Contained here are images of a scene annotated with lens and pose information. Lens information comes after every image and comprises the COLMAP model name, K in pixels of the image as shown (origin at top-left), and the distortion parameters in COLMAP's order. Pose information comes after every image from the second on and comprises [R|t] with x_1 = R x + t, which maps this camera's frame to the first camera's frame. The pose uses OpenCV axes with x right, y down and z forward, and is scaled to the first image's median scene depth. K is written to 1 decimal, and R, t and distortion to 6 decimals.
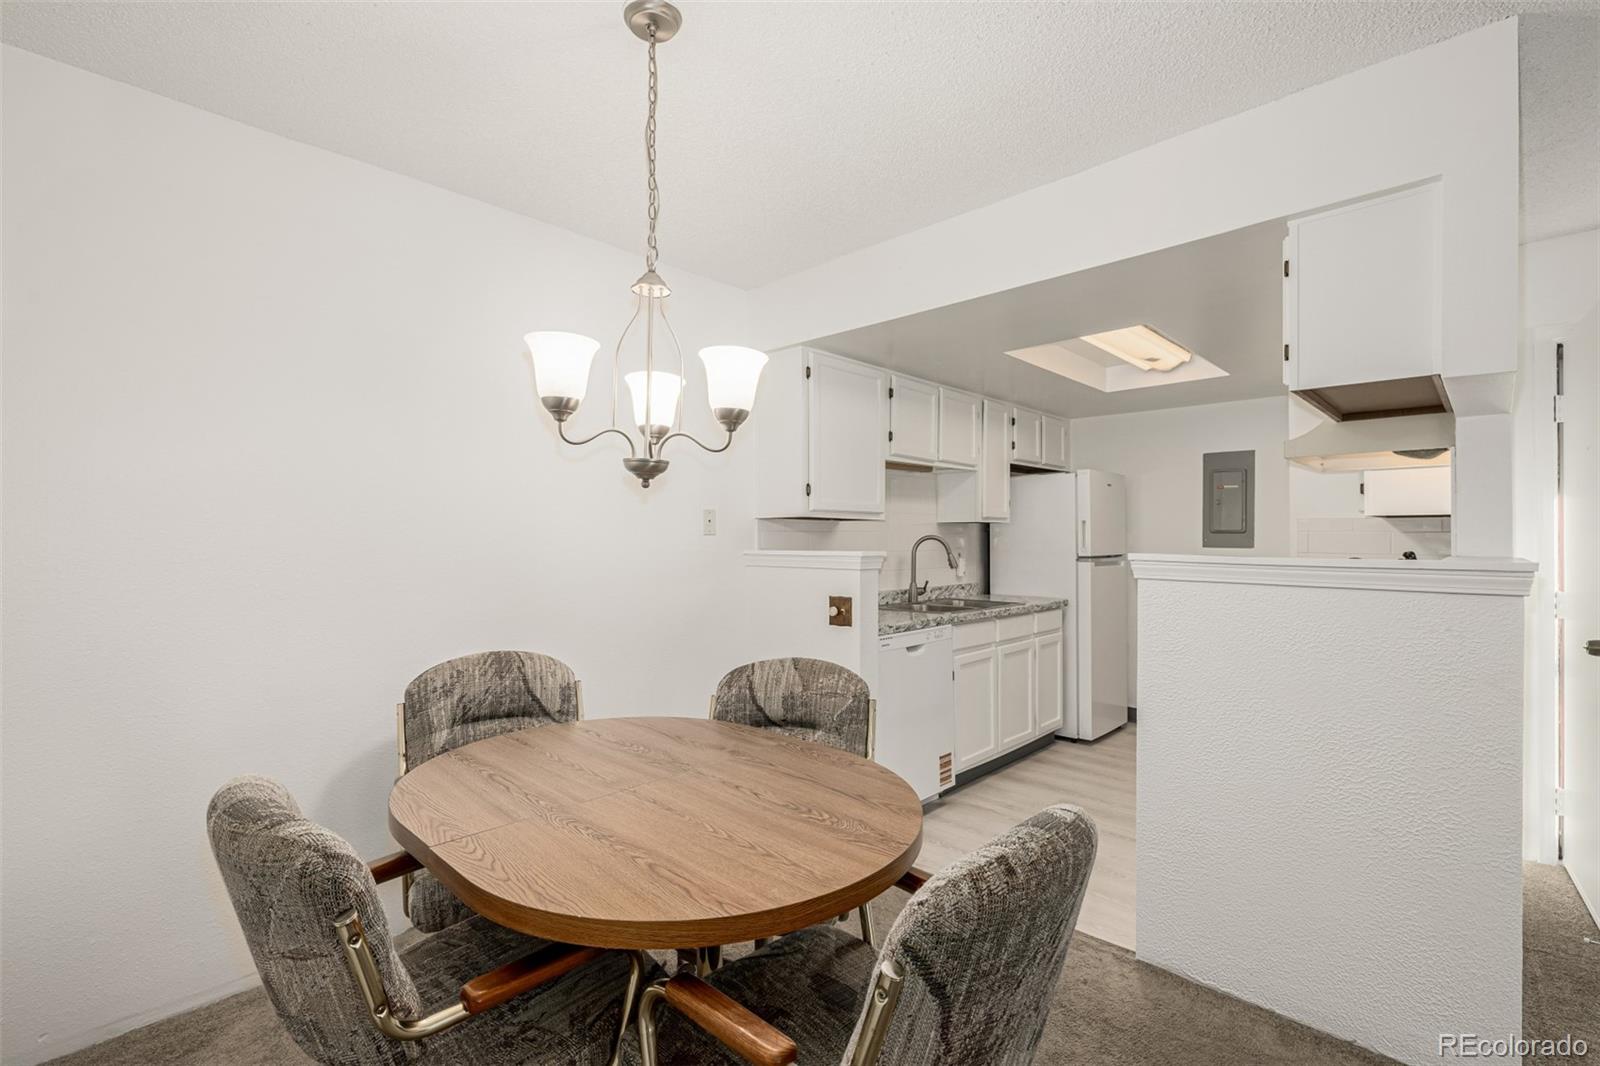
lens RADIAL K [[745.0, 0, 800.0], [0, 745.0, 533.0], [0, 0, 1]] dist [-0.000727, -0.000027]
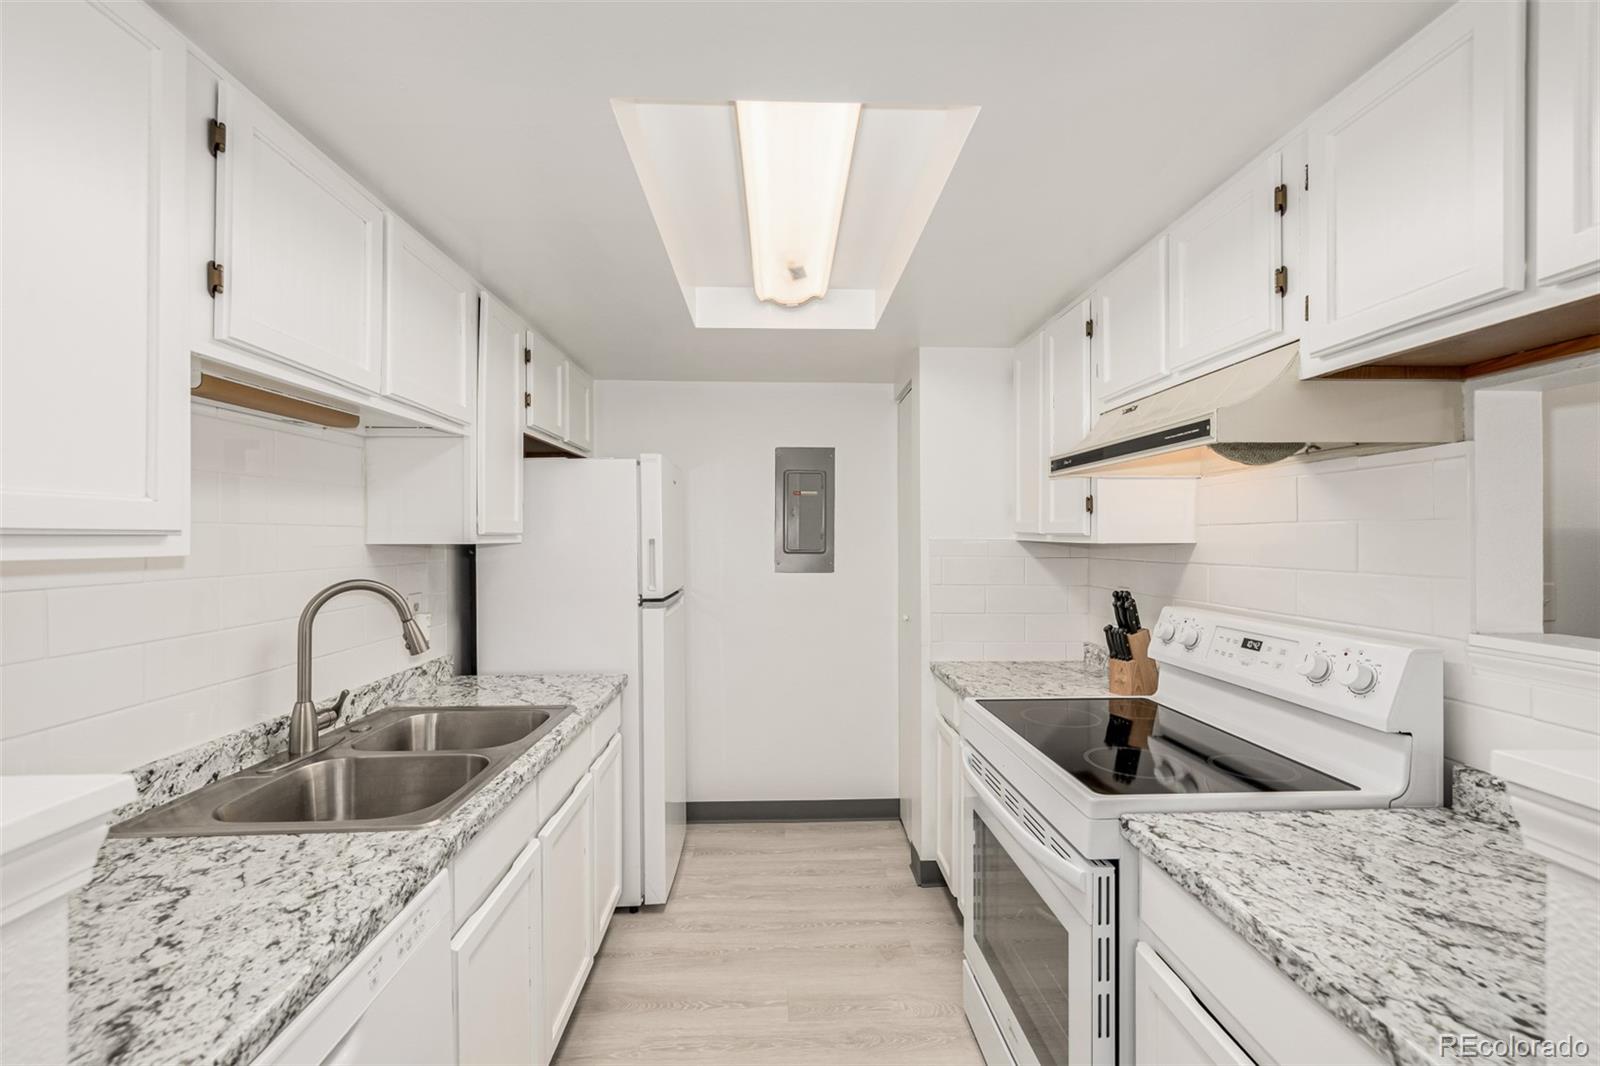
lens RADIAL K [[673.8, 0, 800.0], [0, 673.8, 533.0], [0, 0, 1]] dist [-0.001289, -0.000116]
pose [[0.700184, -0.002736, 0.713957, 0.080172], [0.002562, 0.999996, 0.001320, -0.022573], [-0.713958, 0.000905, 0.700188, 0.553240]]
